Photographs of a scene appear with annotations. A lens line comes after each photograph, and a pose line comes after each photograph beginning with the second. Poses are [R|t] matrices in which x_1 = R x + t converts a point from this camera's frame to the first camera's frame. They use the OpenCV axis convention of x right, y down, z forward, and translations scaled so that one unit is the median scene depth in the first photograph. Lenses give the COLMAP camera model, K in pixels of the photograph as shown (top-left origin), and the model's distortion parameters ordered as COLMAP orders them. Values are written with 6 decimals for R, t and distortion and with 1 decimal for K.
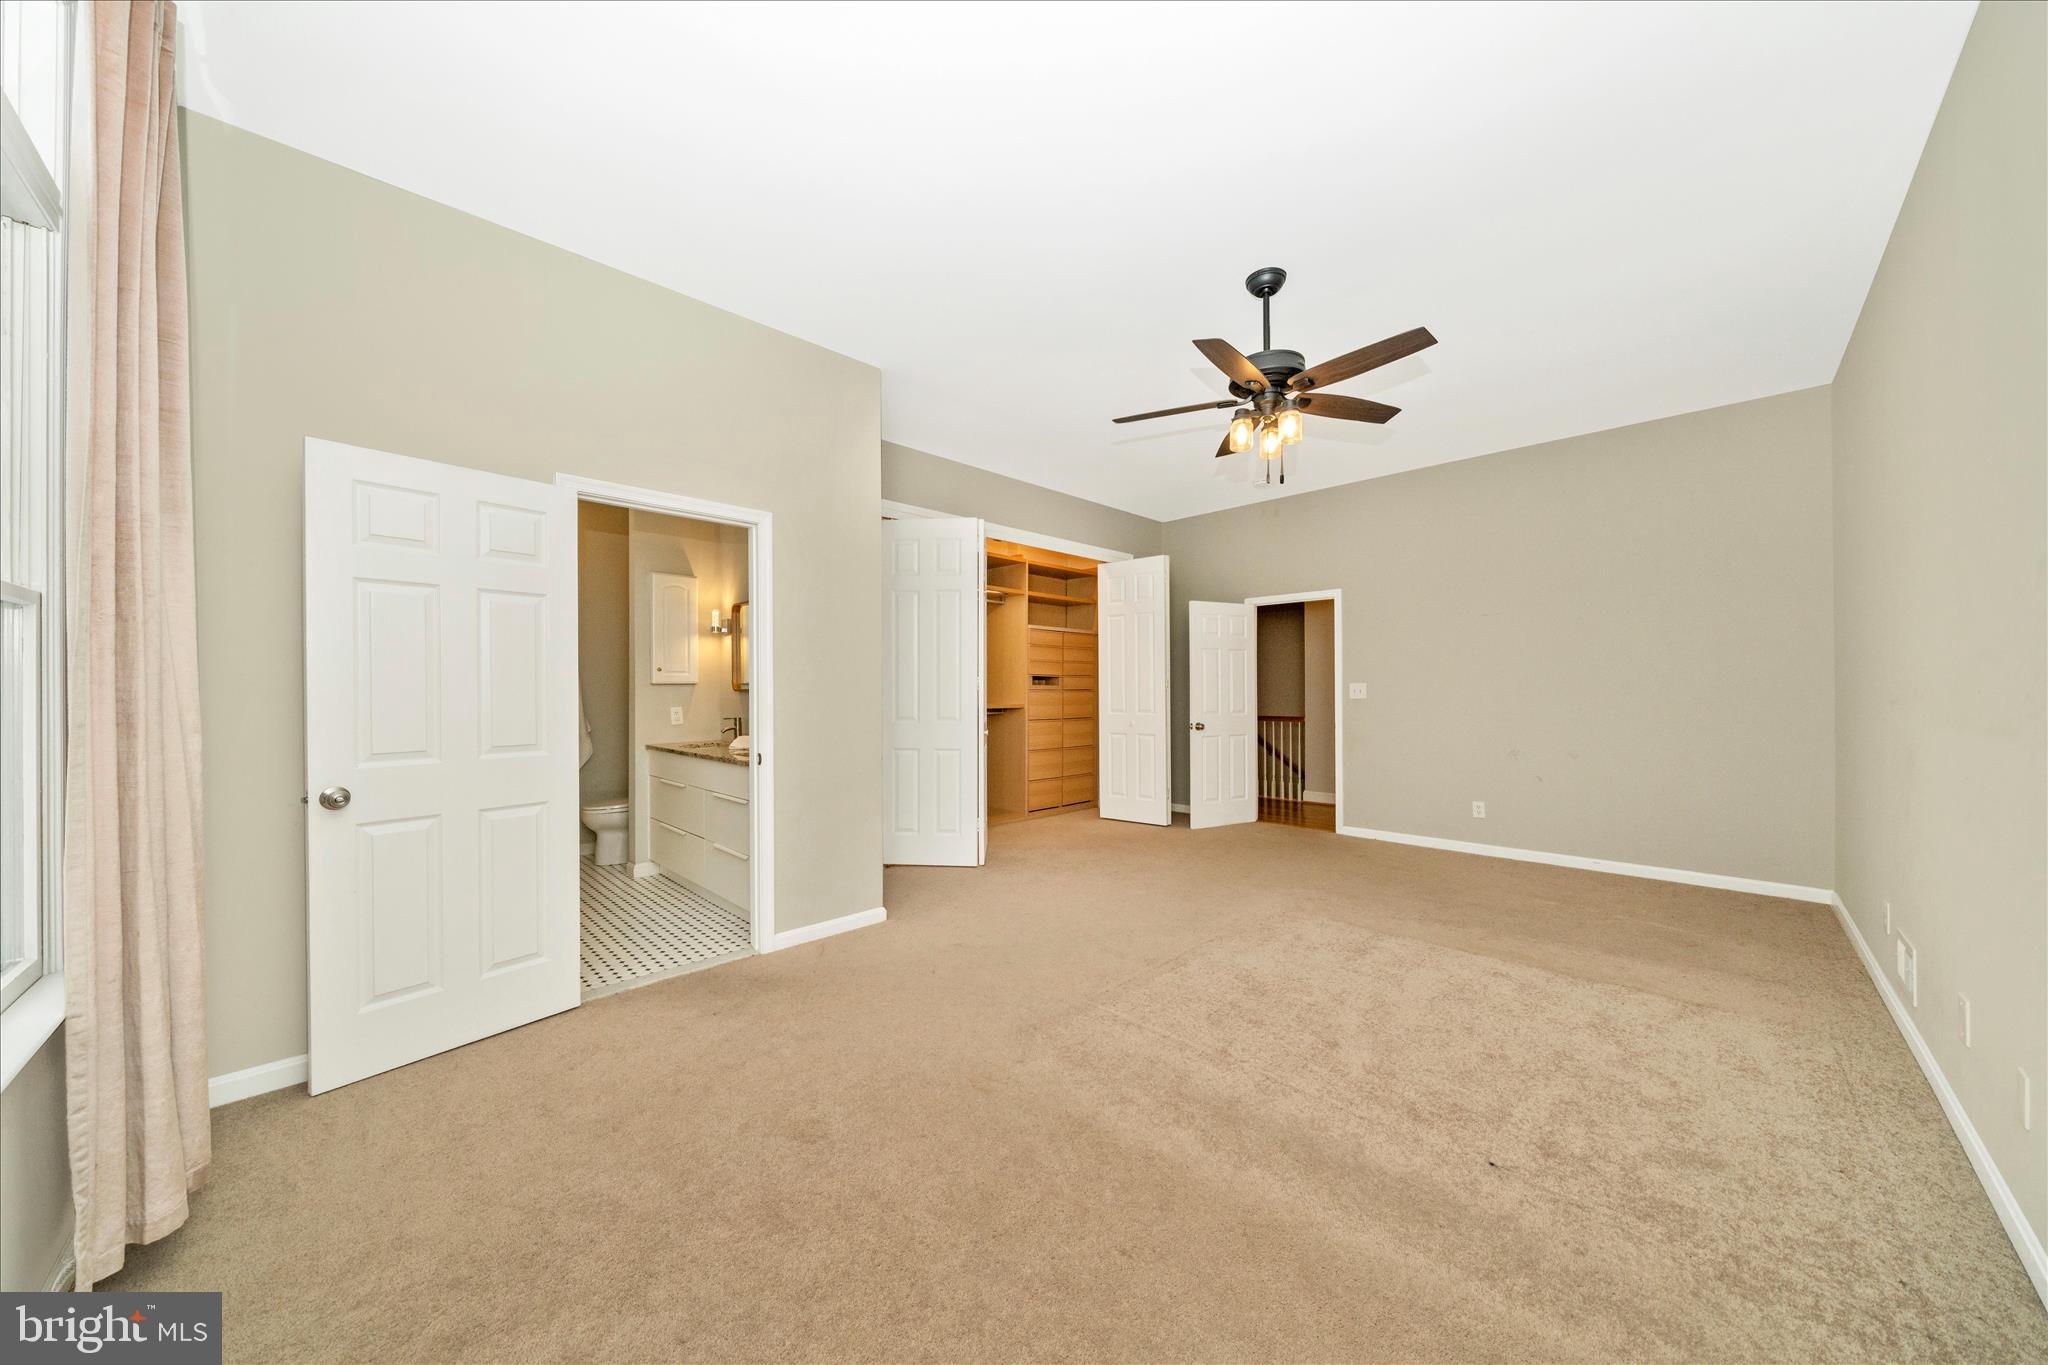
lens RADIAL K [[693.1, 0, 1019.5], [0, 693.1, 690.3], [0, 0, 1]] dist [-0.000165, -0.000001]
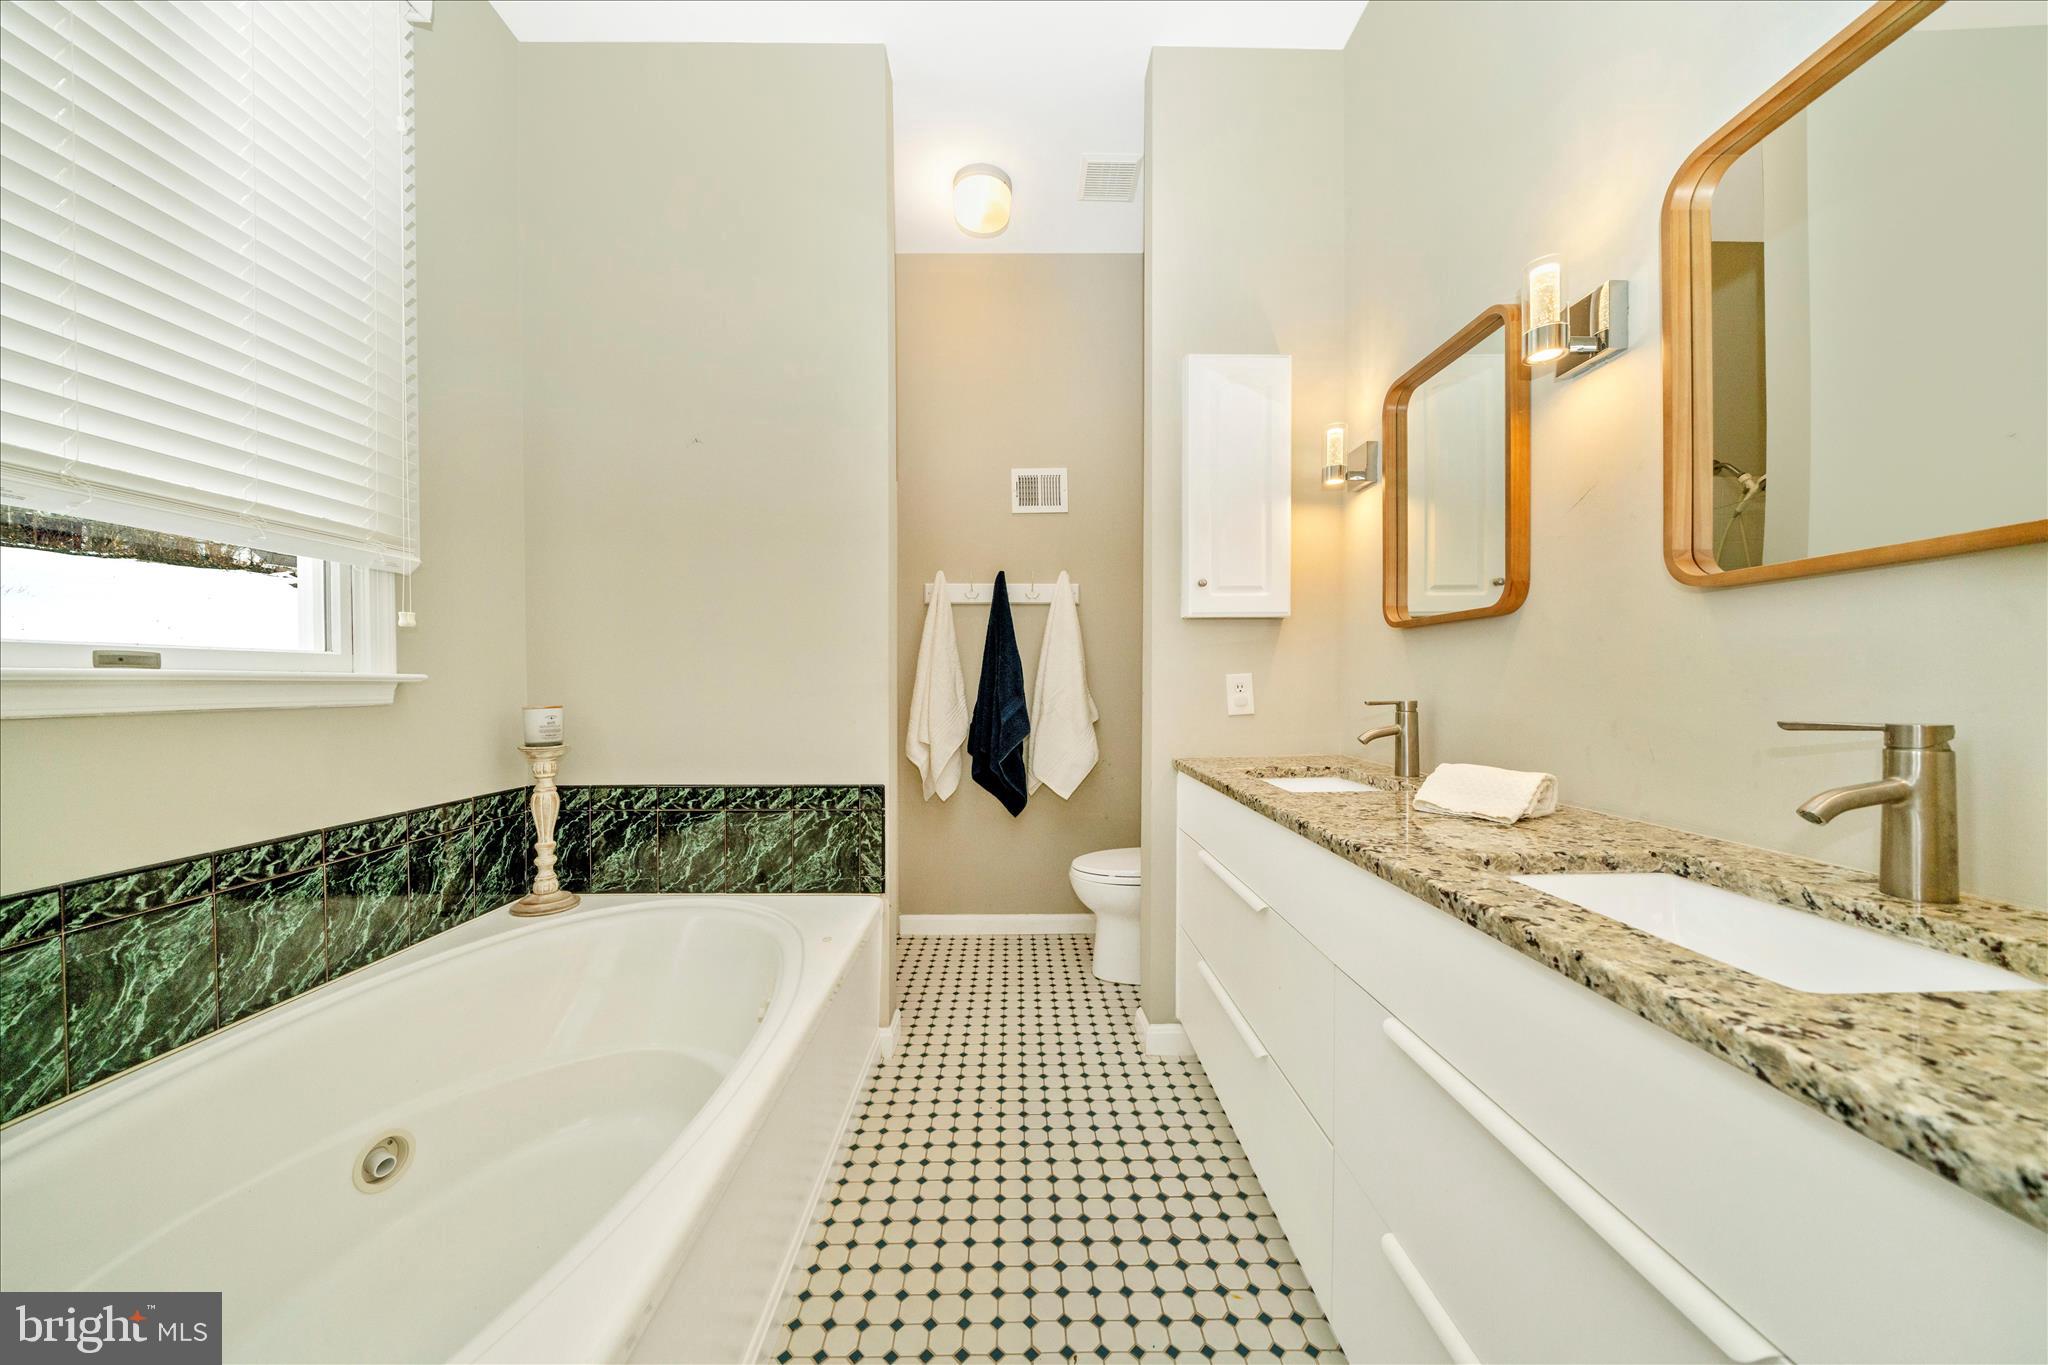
lens RADIAL K [[693.1, 0, 1017.7], [0, 693.1, 684.0], [0, 0, 1]] dist [-0.000165, -0.000001]
pose [[0.722425, 0.010238, -0.691373, -0.299768], [-0.006121, 0.999946, 0.008412, 0.026867], [0.691422, -0.001845, 0.722449, 0.601672]]
